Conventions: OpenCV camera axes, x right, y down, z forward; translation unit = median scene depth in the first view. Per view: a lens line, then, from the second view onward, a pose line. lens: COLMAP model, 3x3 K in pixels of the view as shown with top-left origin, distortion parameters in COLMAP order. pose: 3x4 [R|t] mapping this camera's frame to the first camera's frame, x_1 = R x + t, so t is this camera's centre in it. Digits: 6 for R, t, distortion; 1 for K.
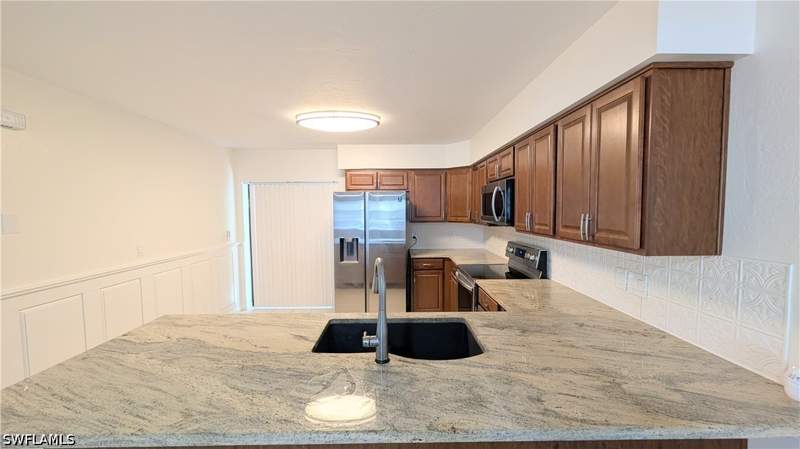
lens RADIAL K [[296.2, 0, 407.6], [0, 296.2, 222.8], [0, 0, 1]] dist [-0.000136, 0.000009]
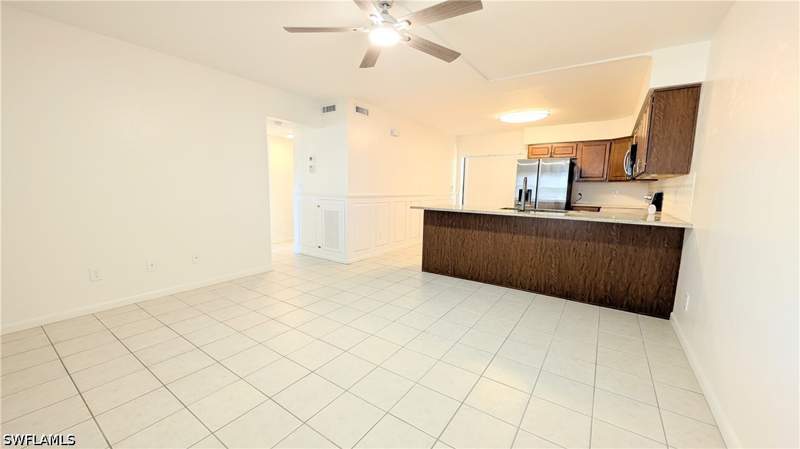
lens RADIAL K [[311.1, 0, 400.0], [0, 311.1, 224.5], [0, 0, 1]] dist [0.000525, 0.000078]
pose [[0.815571, 0.092922, -0.571147, 0.258380], [-0.055130, 0.995010, 0.083158, 0.168738], [0.576024, -0.036334, 0.816625, -0.883748]]
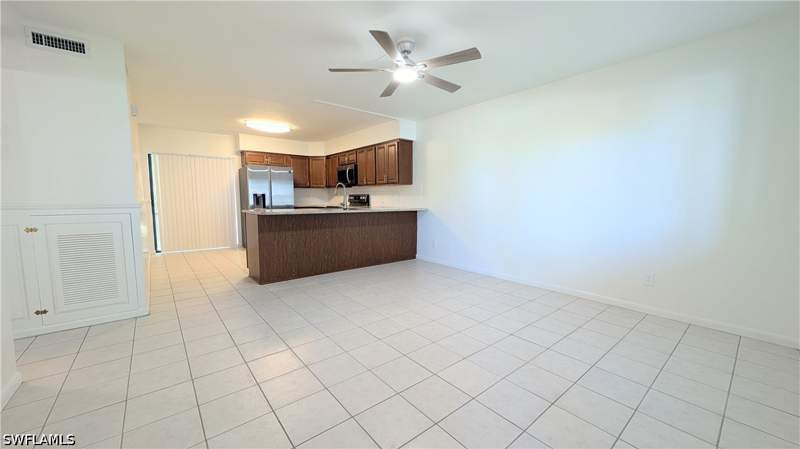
lens RADIAL K [[300.1, 0, 400.0], [0, 300.1, 224.5], [0, 0, 1]] dist [0.000260, 0.000020]
pose [[0.785310, -0.046433, 0.617359, -0.768308], [0.026051, 0.998779, 0.041982, 0.211289], [-0.618554, -0.016886, 0.785561, -0.986085]]
